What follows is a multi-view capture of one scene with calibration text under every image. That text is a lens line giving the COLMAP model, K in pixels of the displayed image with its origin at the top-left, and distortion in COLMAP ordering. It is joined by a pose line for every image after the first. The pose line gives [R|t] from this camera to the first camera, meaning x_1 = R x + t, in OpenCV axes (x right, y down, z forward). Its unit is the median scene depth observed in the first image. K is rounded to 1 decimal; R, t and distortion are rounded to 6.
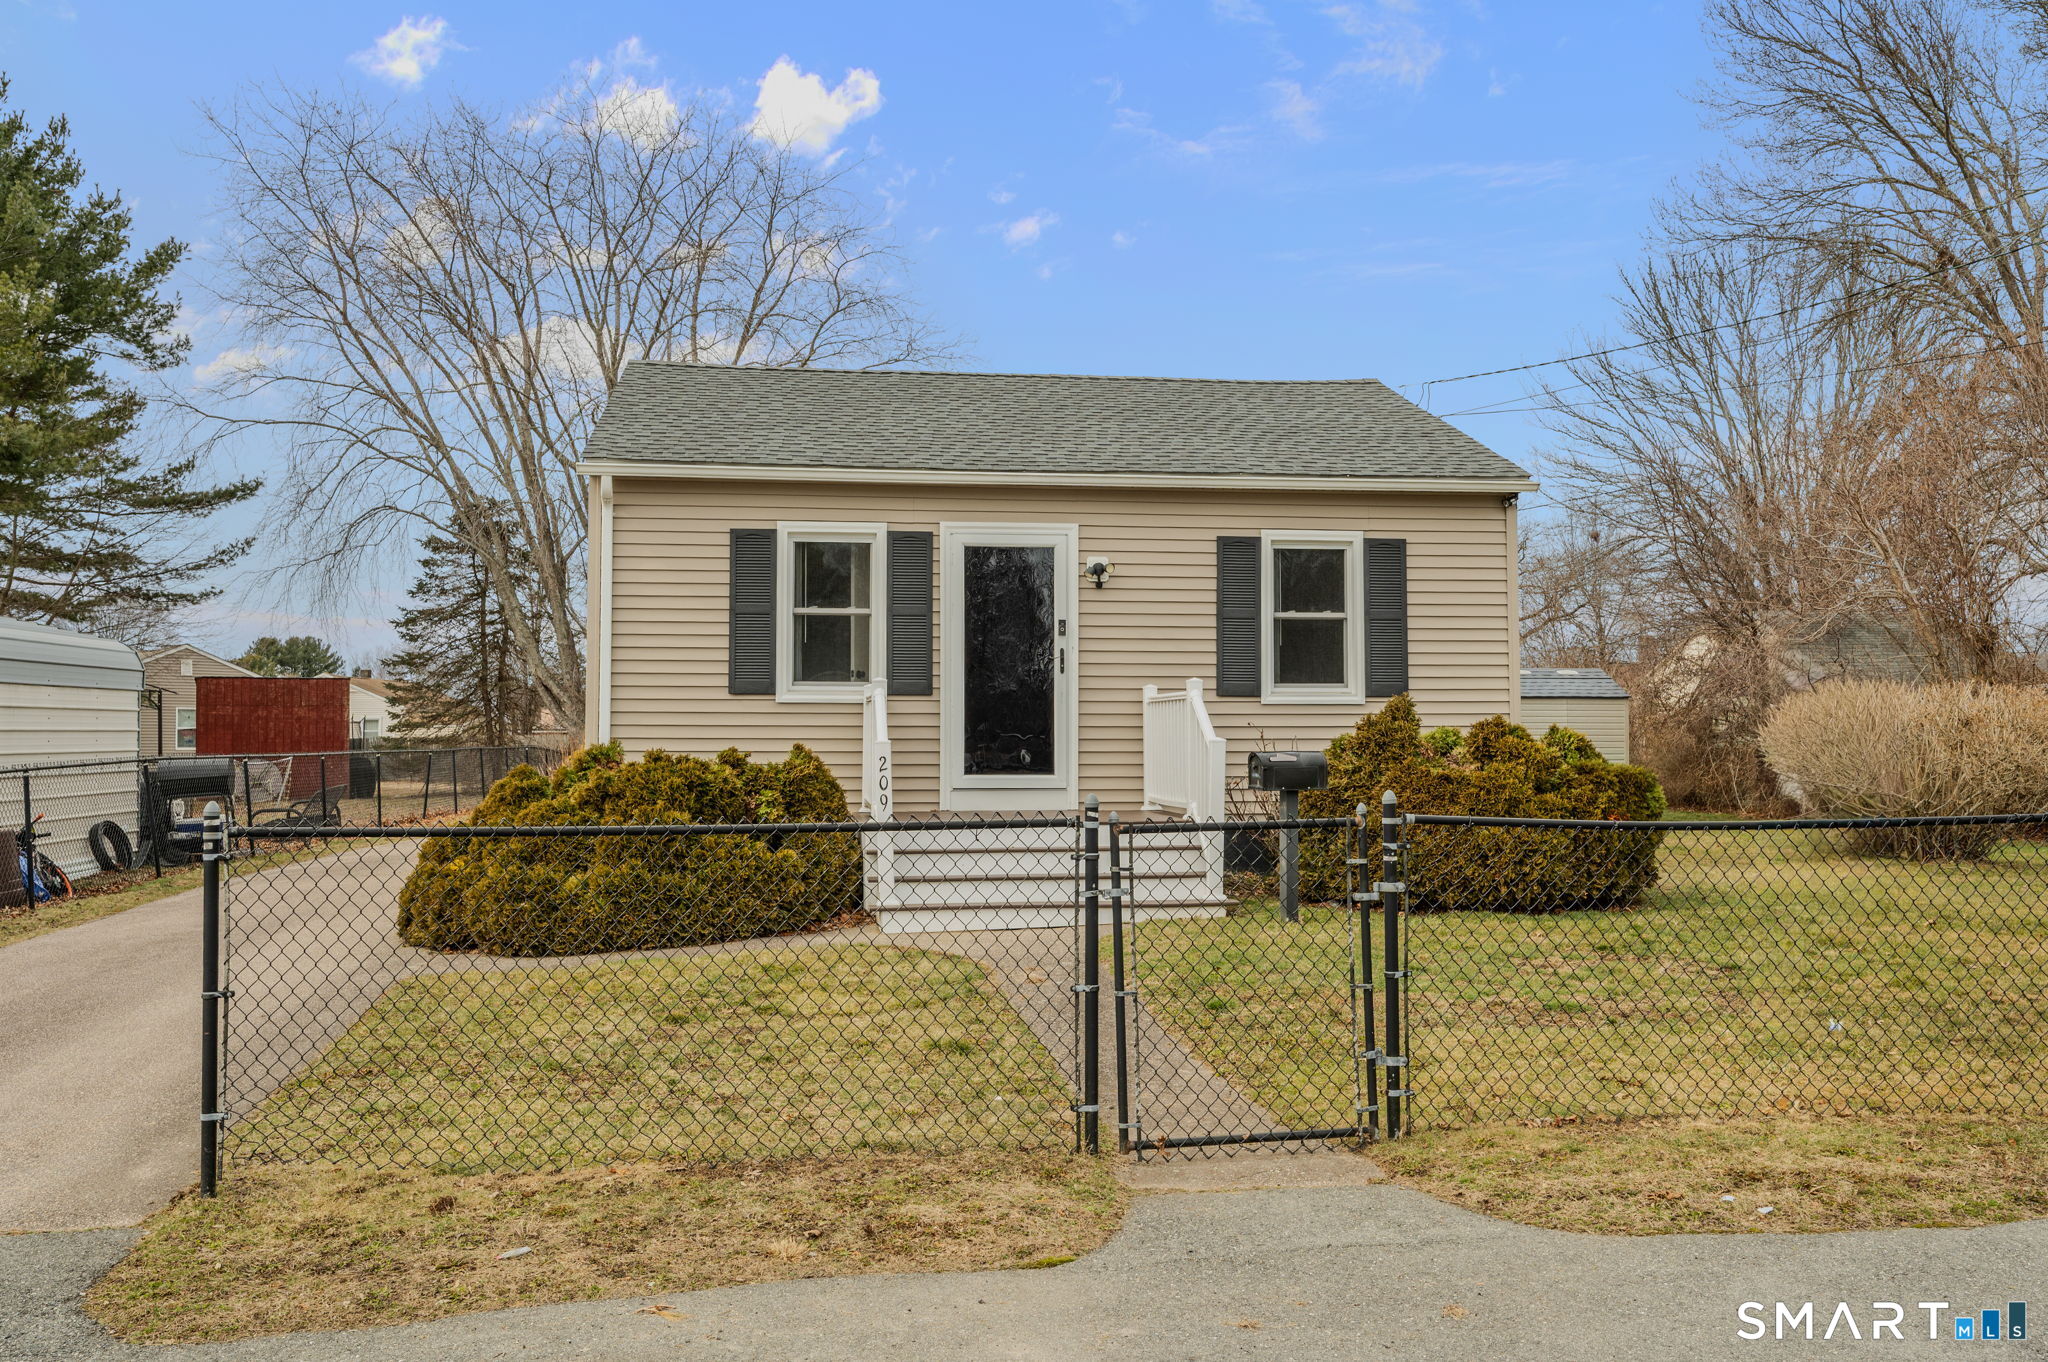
lens RADIAL K [[1852.6, 0, 1024.0], [0, 1852.6, 681.0], [0, 0, 1]] dist [-0.043904, 0.120396]
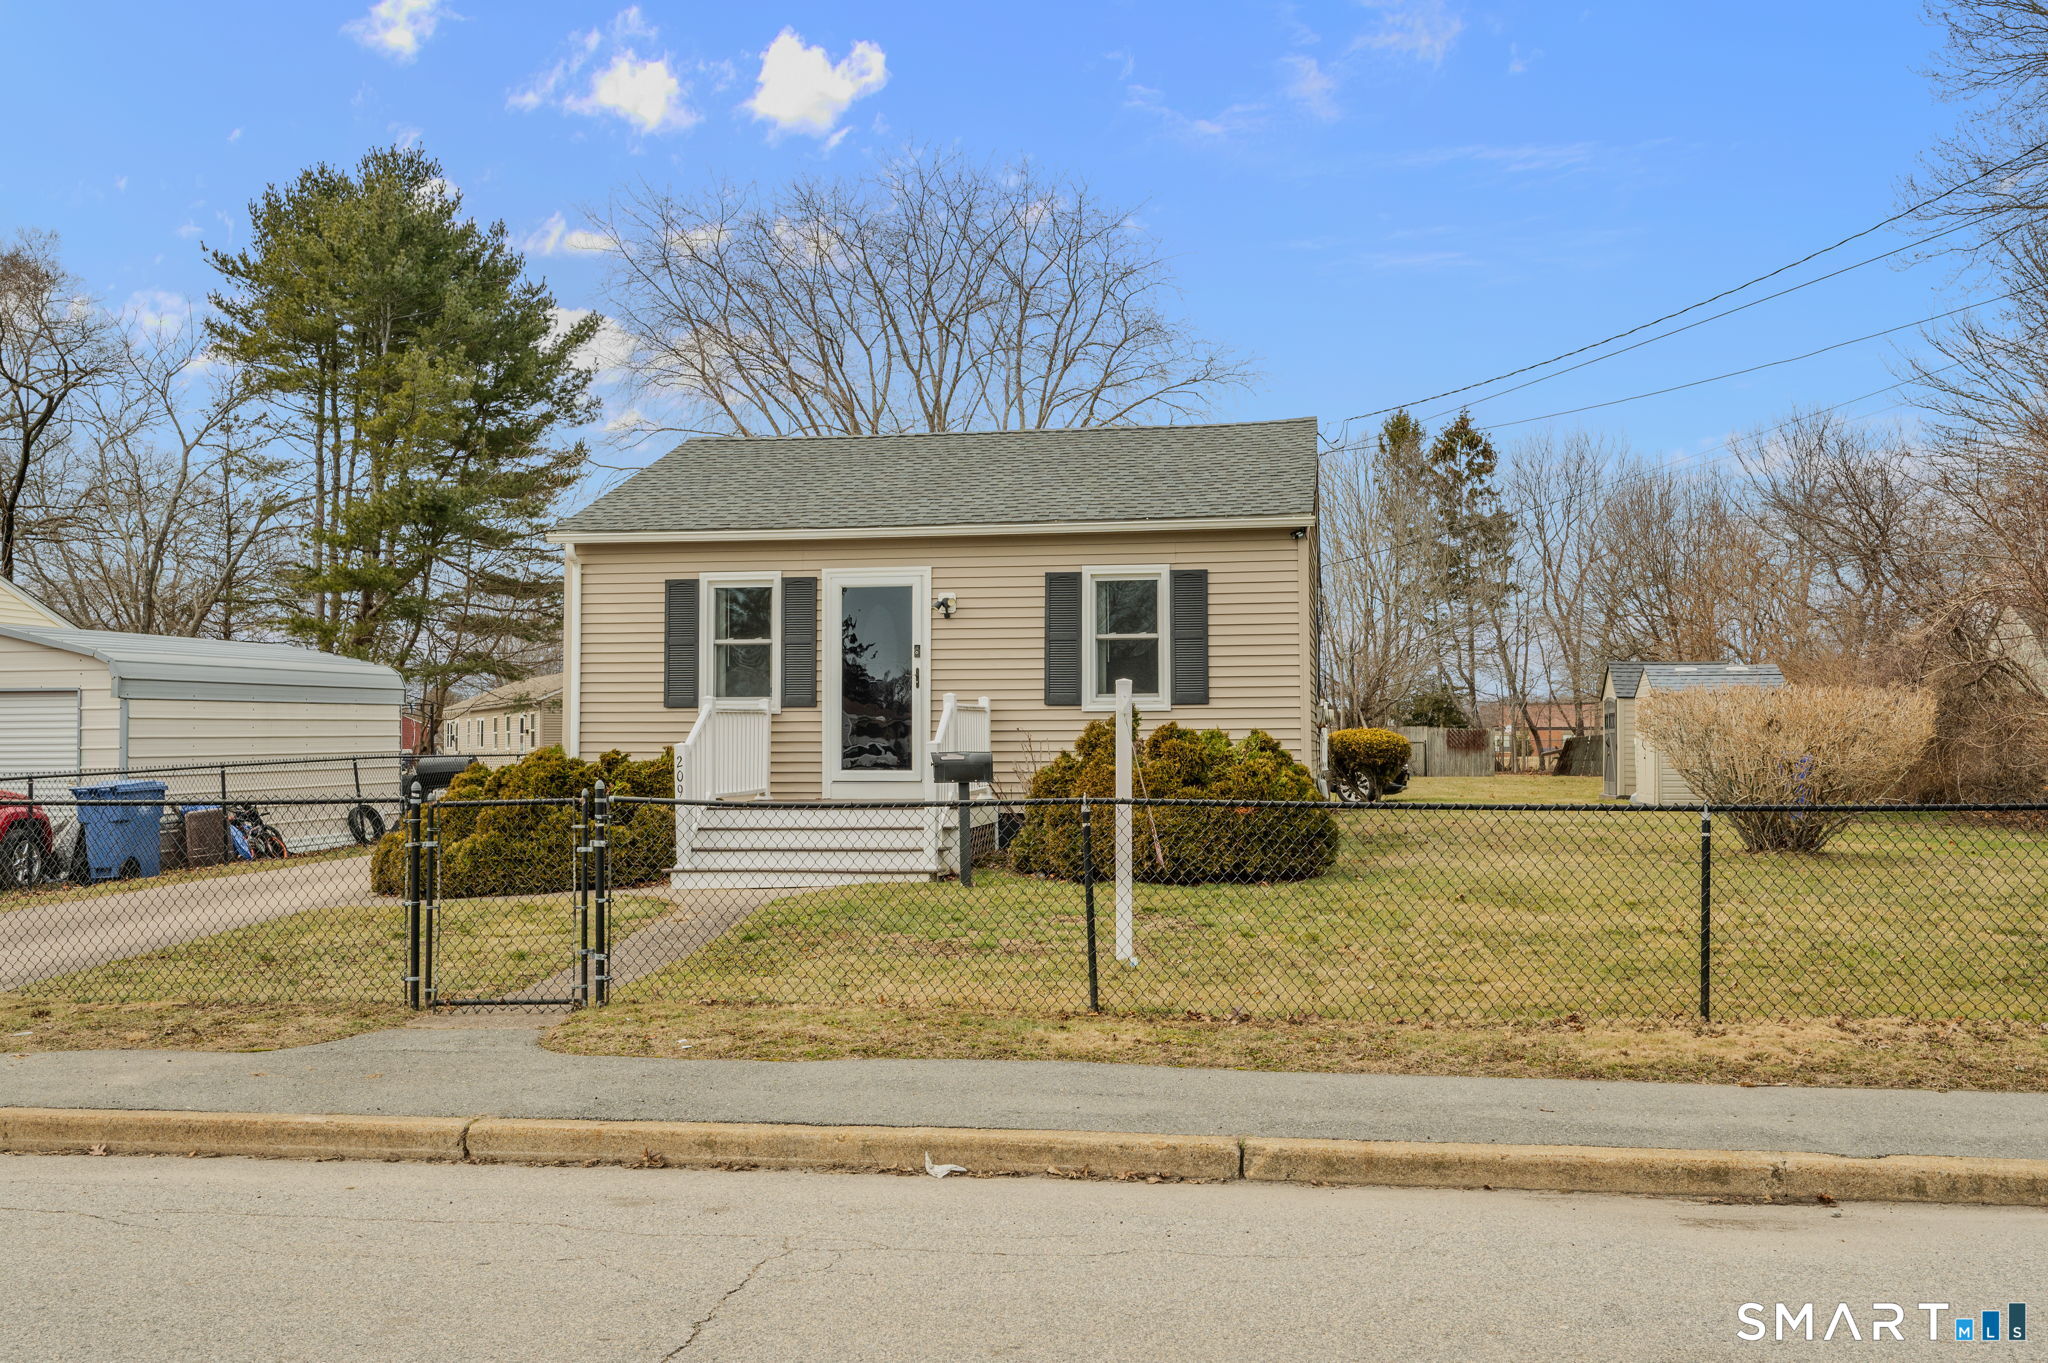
lens RADIAL K [[1852.6, 0, 1024.0], [0, 1852.6, 681.5], [0, 0, 1]] dist [-0.043904, 0.120396]
pose [[0.959481, -0.013744, -0.281437, 0.426383], [0.014514, 0.999894, 0.000652, -0.008184], [0.281398, -0.004711, 0.959580, -0.163048]]
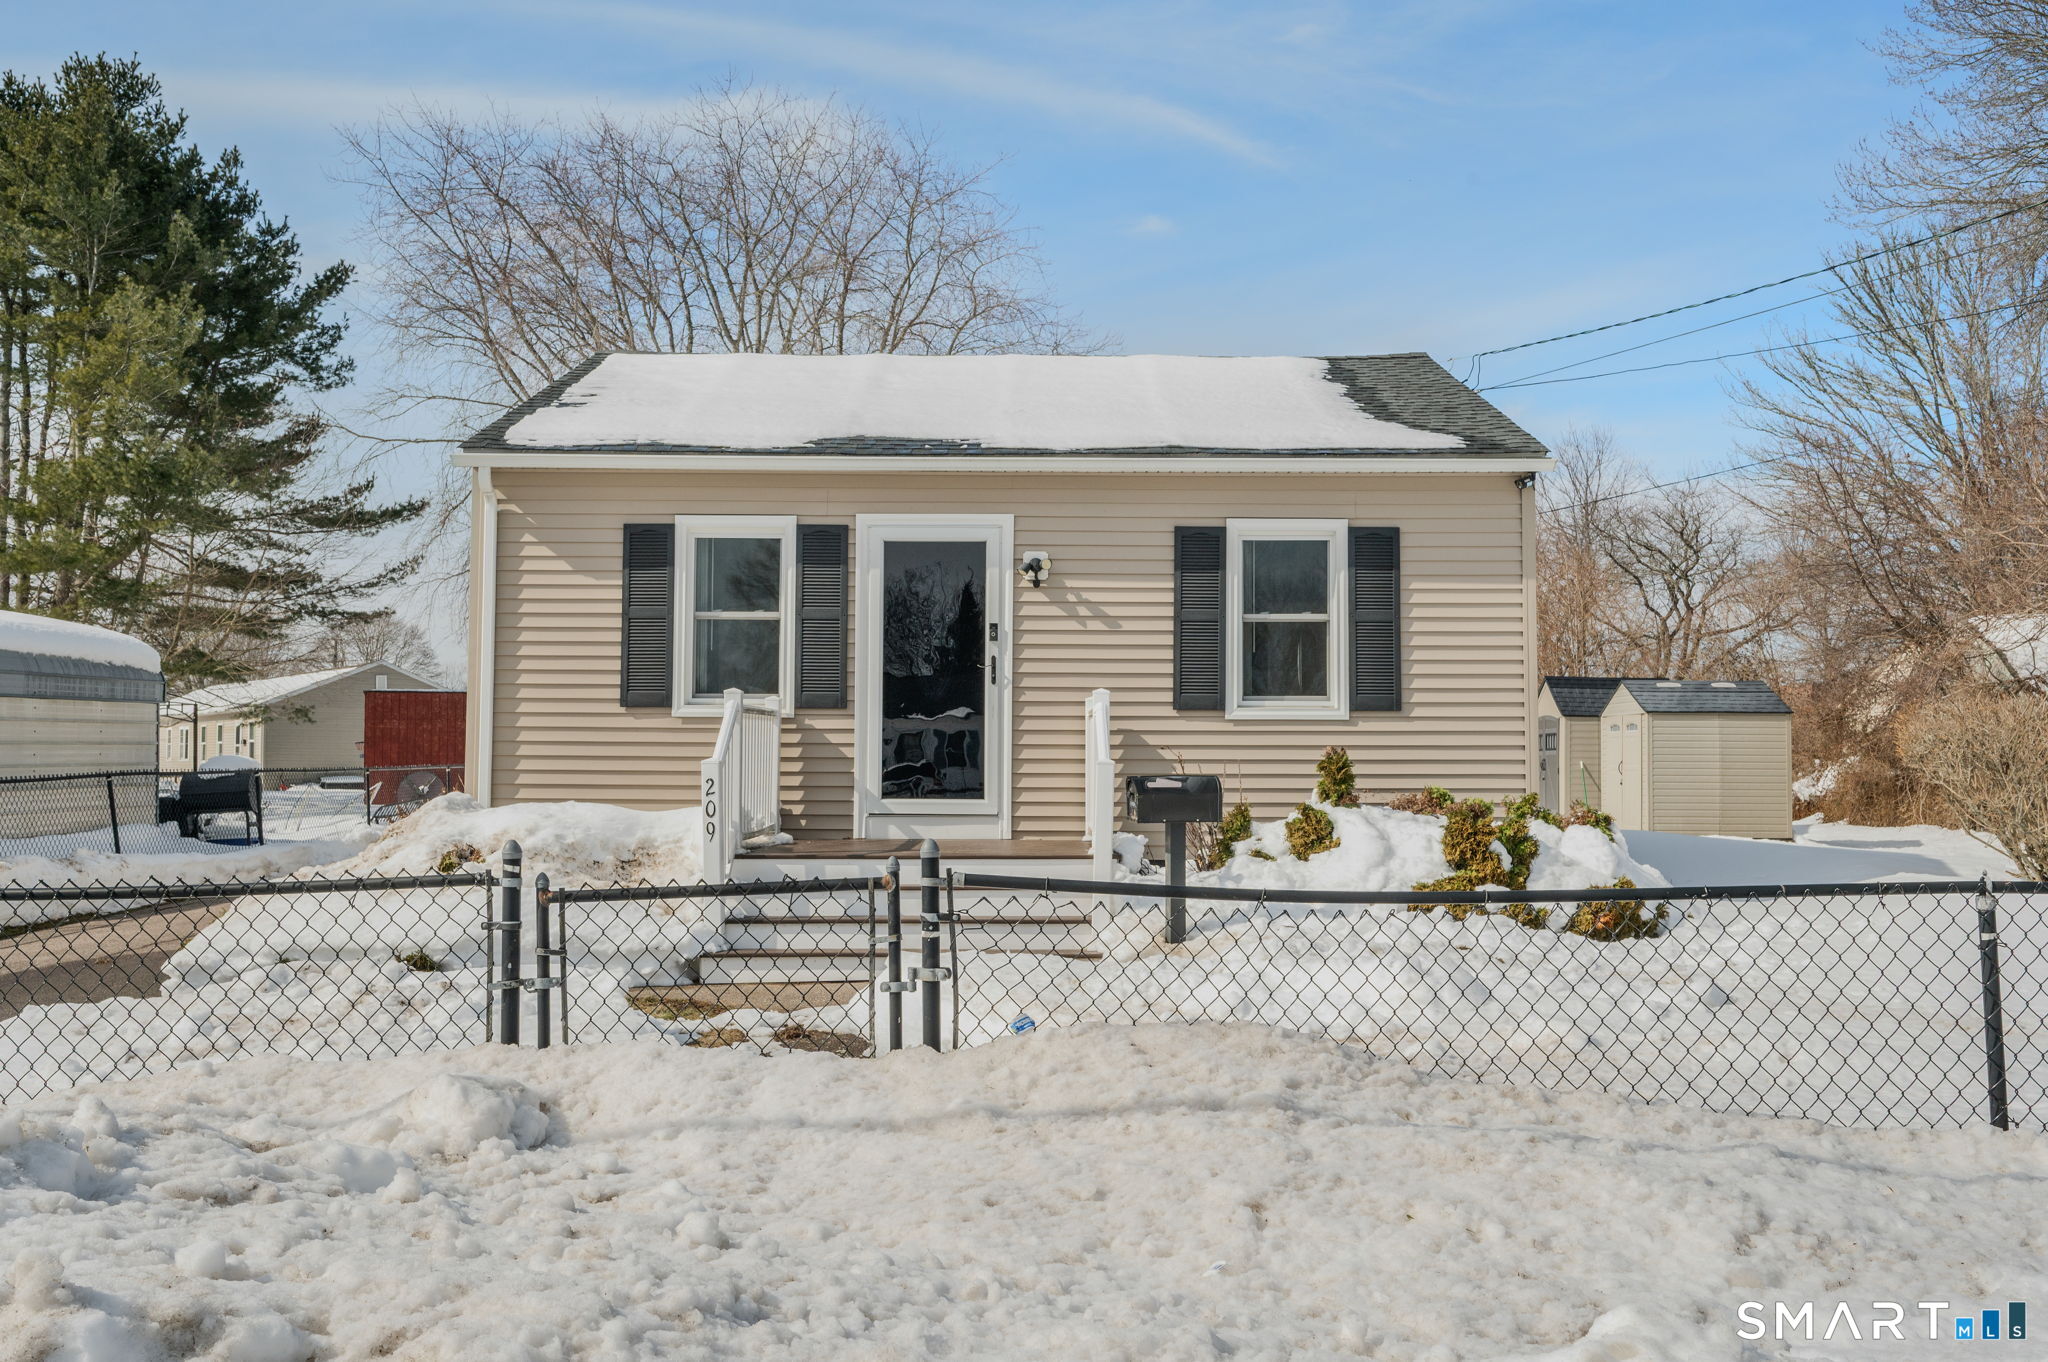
lens RADIAL K [[1834.4, 0, 1017.6], [0, 1834.4, 703.3], [0, 0, 1]] dist [-0.003493, 0.006267]
pose [[0.991566, 0.001553, -0.129592, 0.141609], [-0.001144, 0.999994, 0.003227, 0.002038], [0.129596, -0.003051, 0.991562, 0.132512]]
